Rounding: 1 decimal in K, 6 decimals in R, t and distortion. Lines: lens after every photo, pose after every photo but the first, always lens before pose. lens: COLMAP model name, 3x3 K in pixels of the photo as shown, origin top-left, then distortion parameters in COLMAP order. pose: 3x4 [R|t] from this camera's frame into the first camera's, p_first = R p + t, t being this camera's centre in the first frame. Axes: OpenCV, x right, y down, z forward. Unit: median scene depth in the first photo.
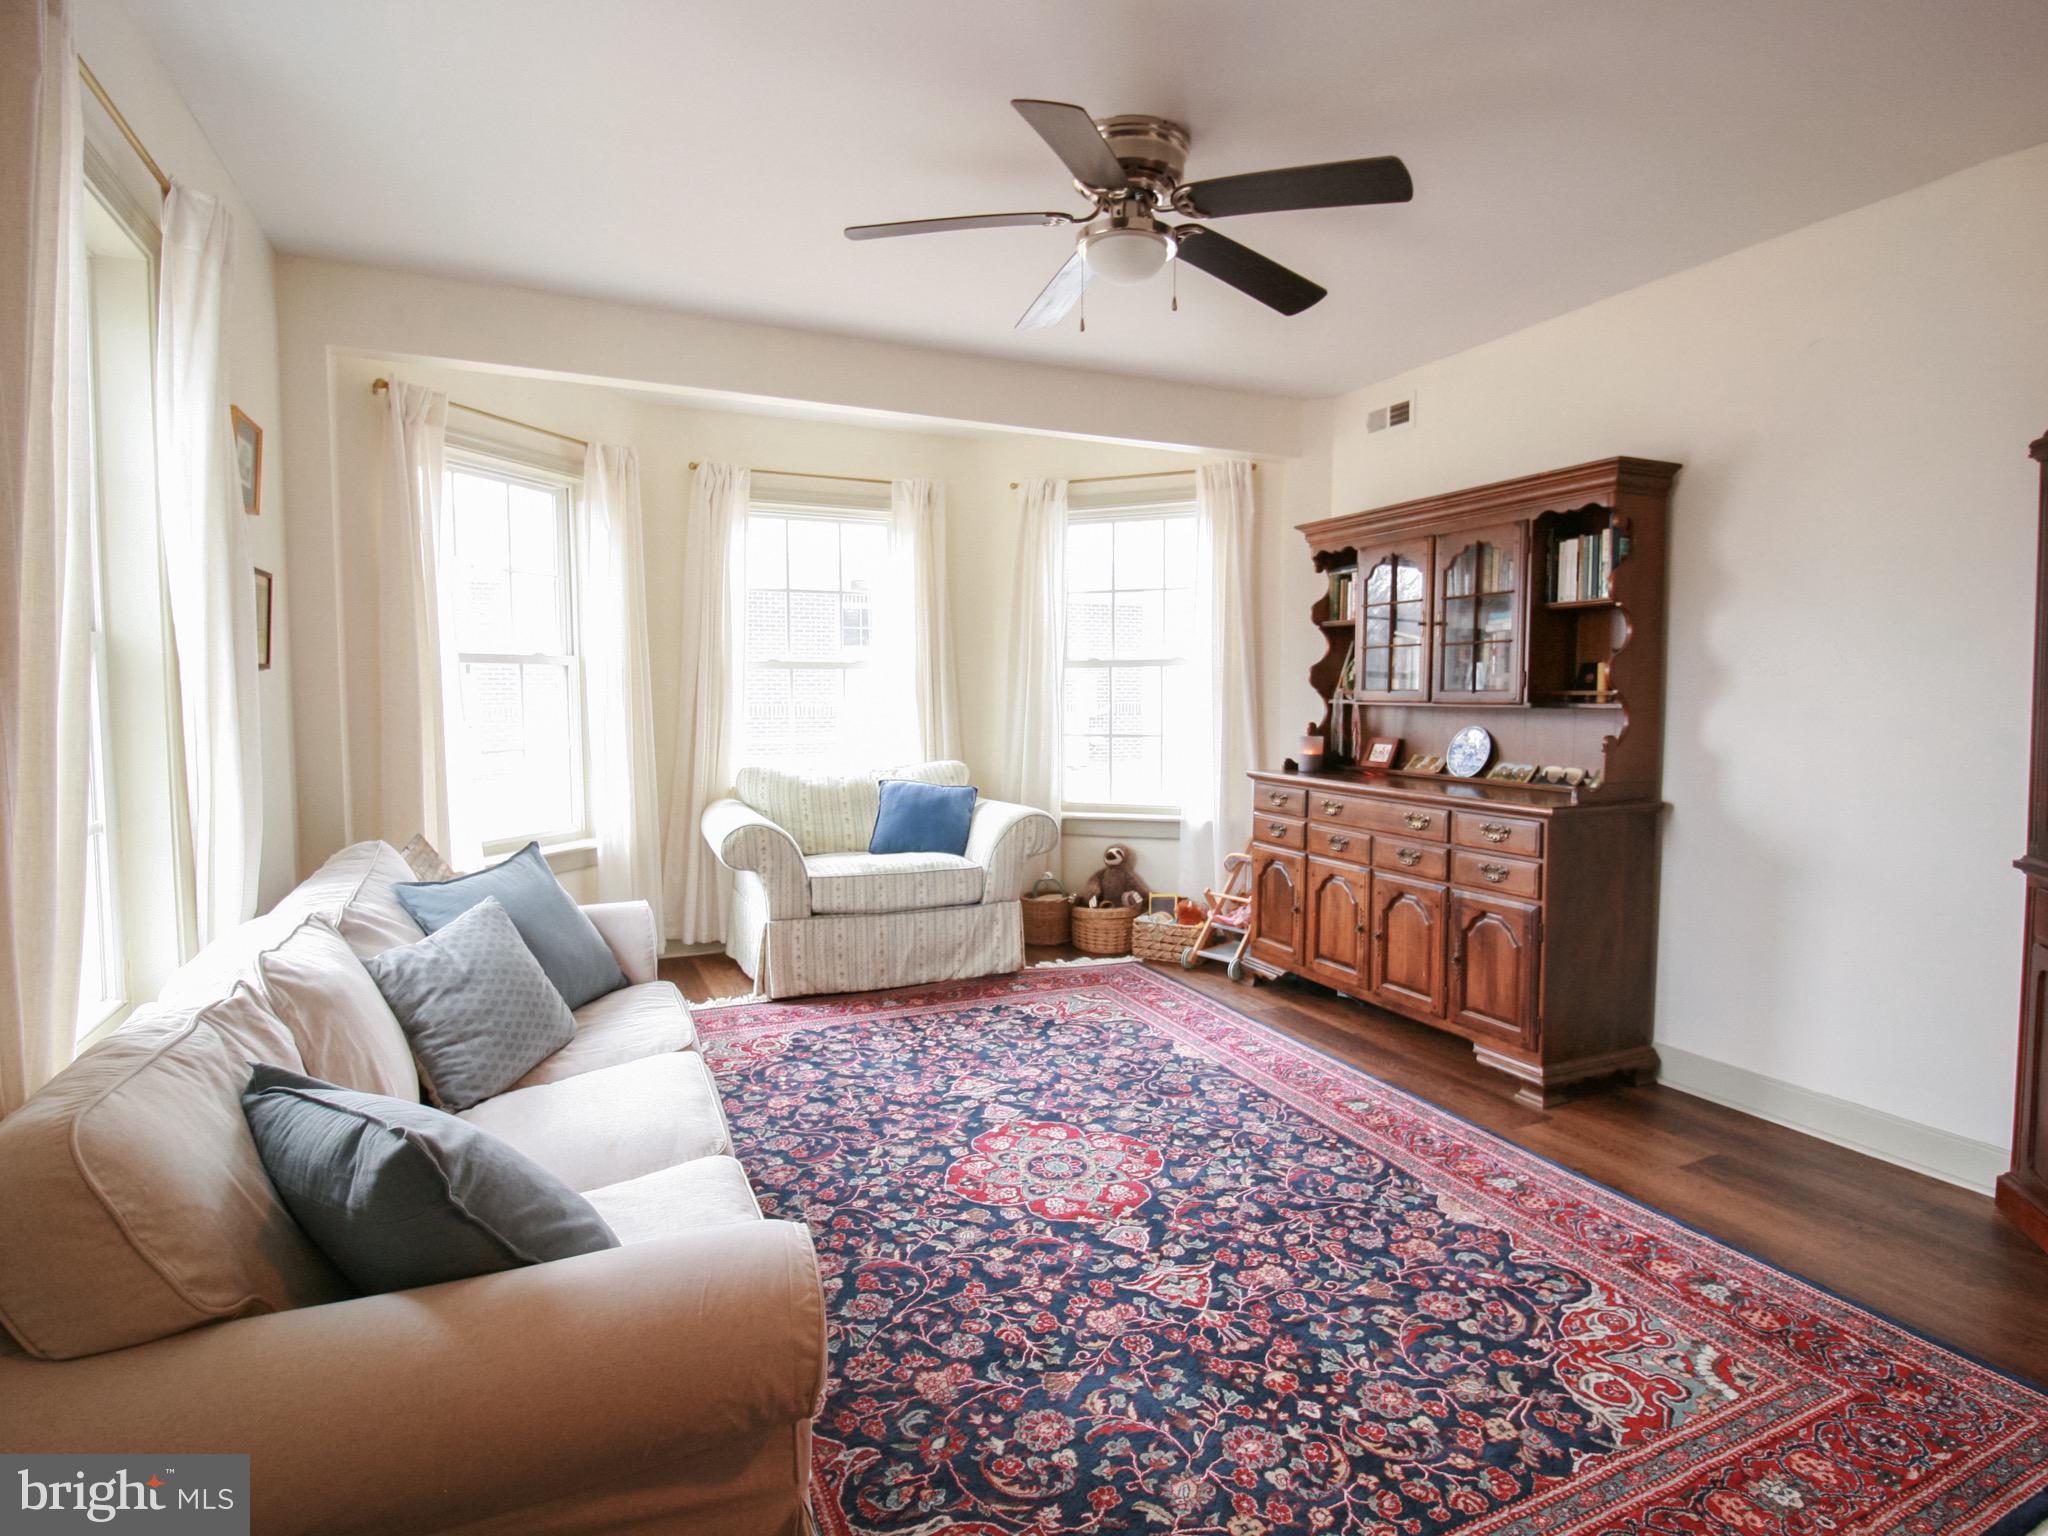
lens RADIAL K [[1054.7, 0, 1024.0], [0, 1054.7, 768.0], [0, 0, 1]] dist [0.004272, -0.015688]
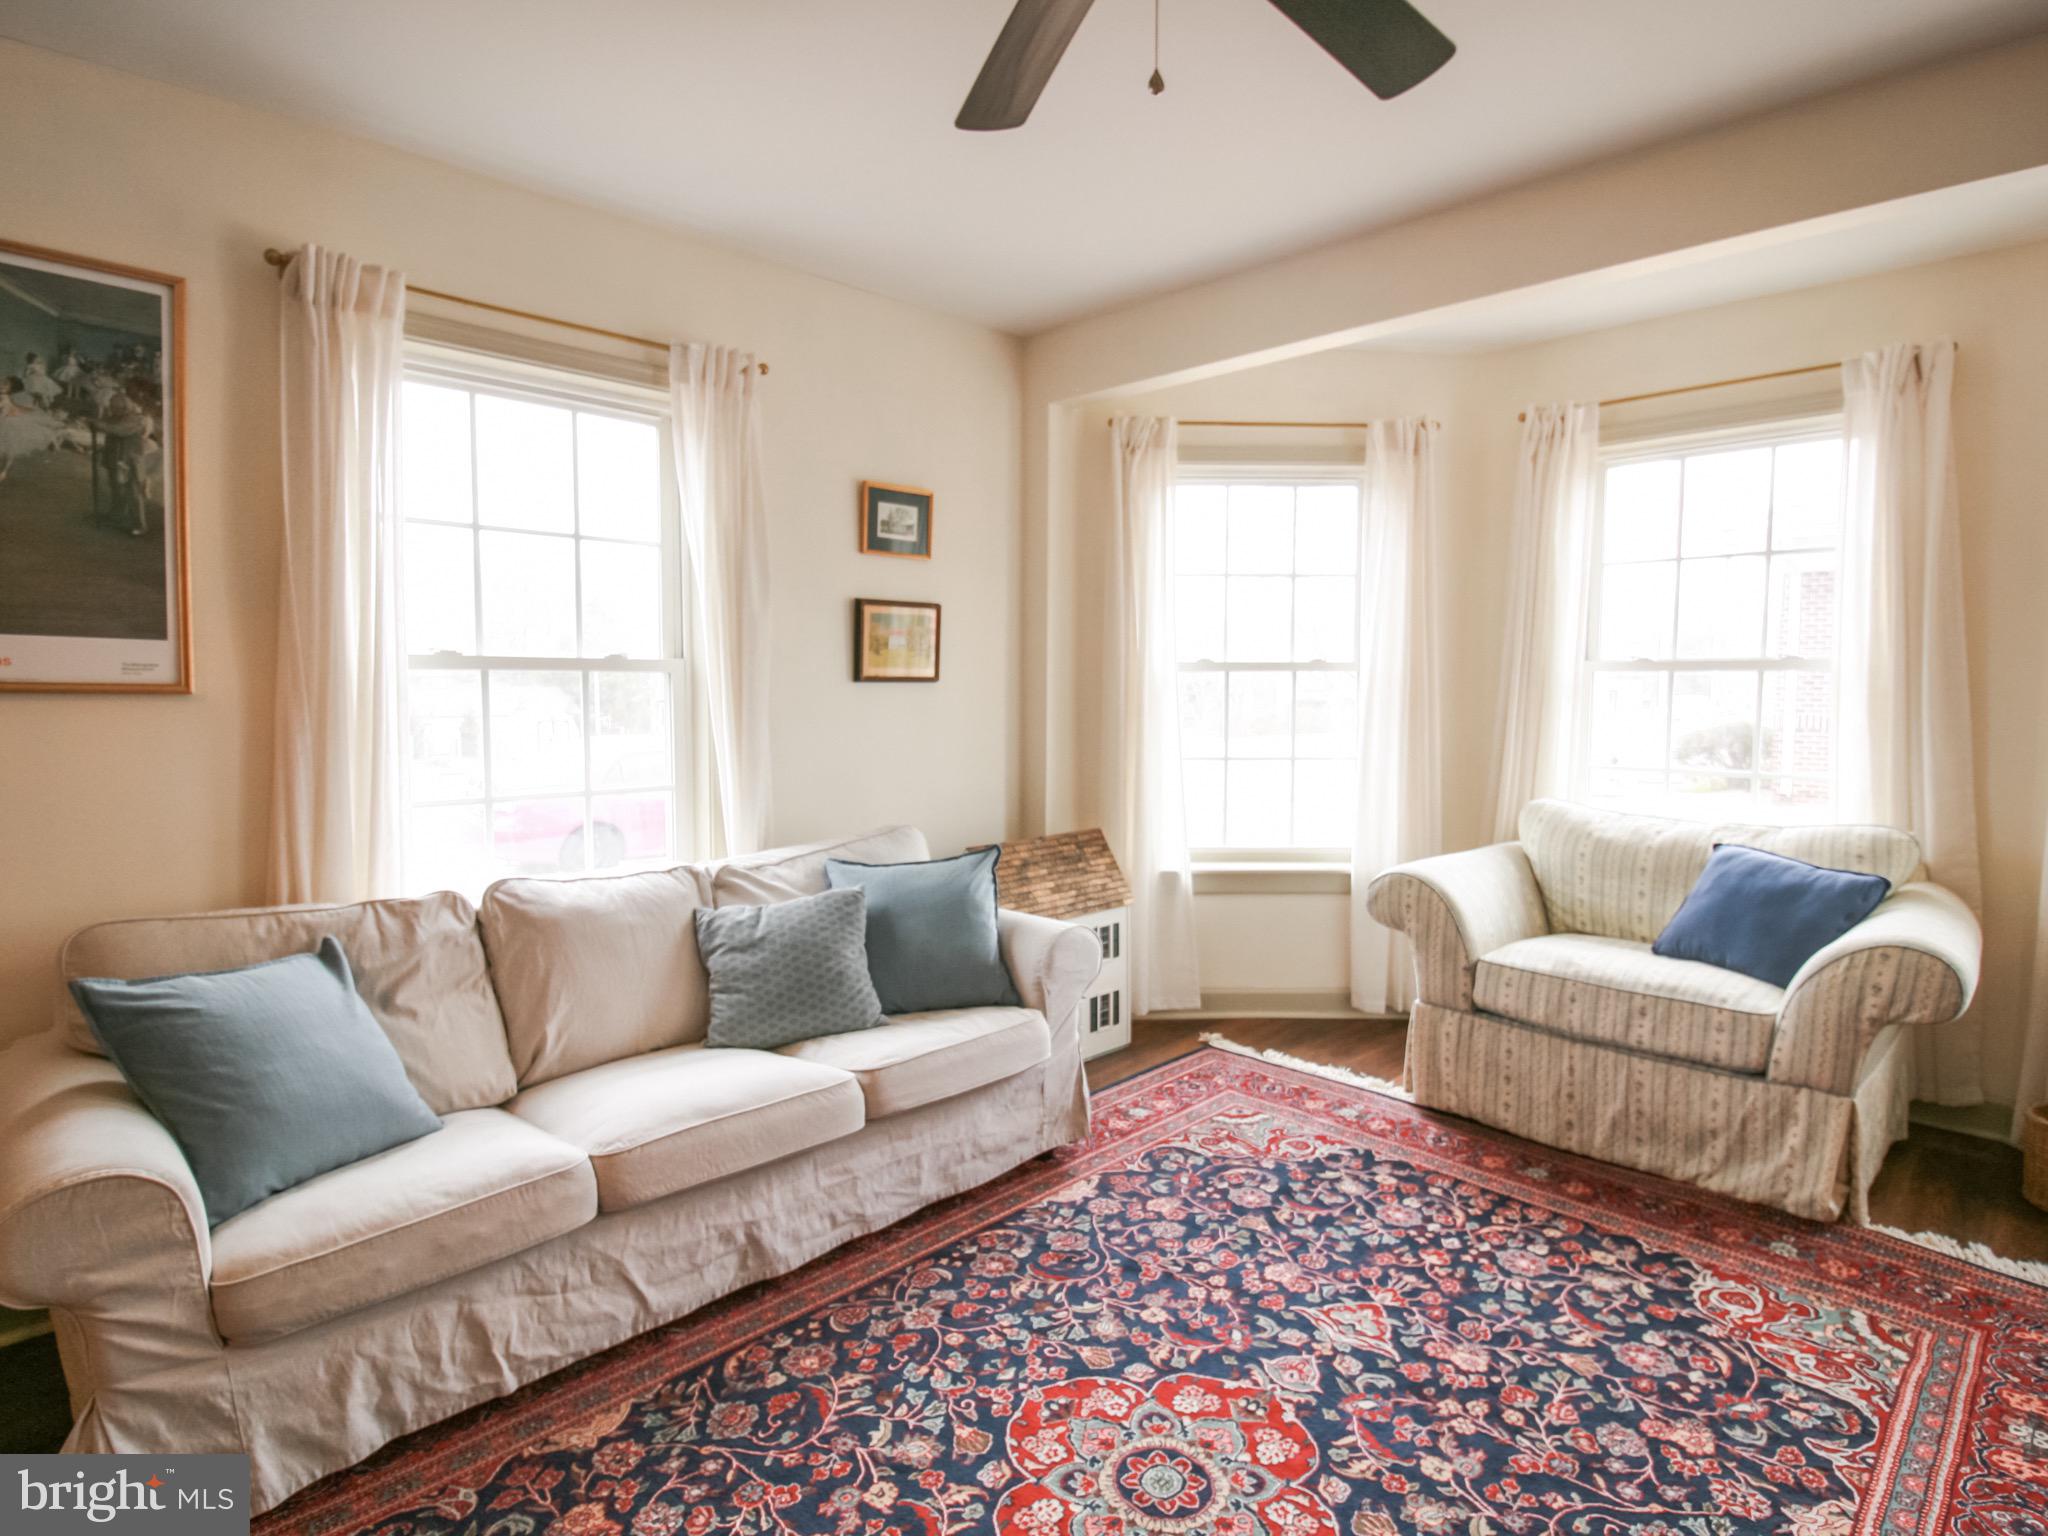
lens RADIAL K [[1054.7, 0, 1024.0], [0, 1054.7, 768.0], [0, 0, 1]] dist [0.004272, -0.015688]
pose [[0.370430, 0.071154, -0.926131, 0.410449], [-0.071994, 0.996262, 0.047746, -0.047199], [0.926066, 0.048989, 0.374168, 0.508802]]
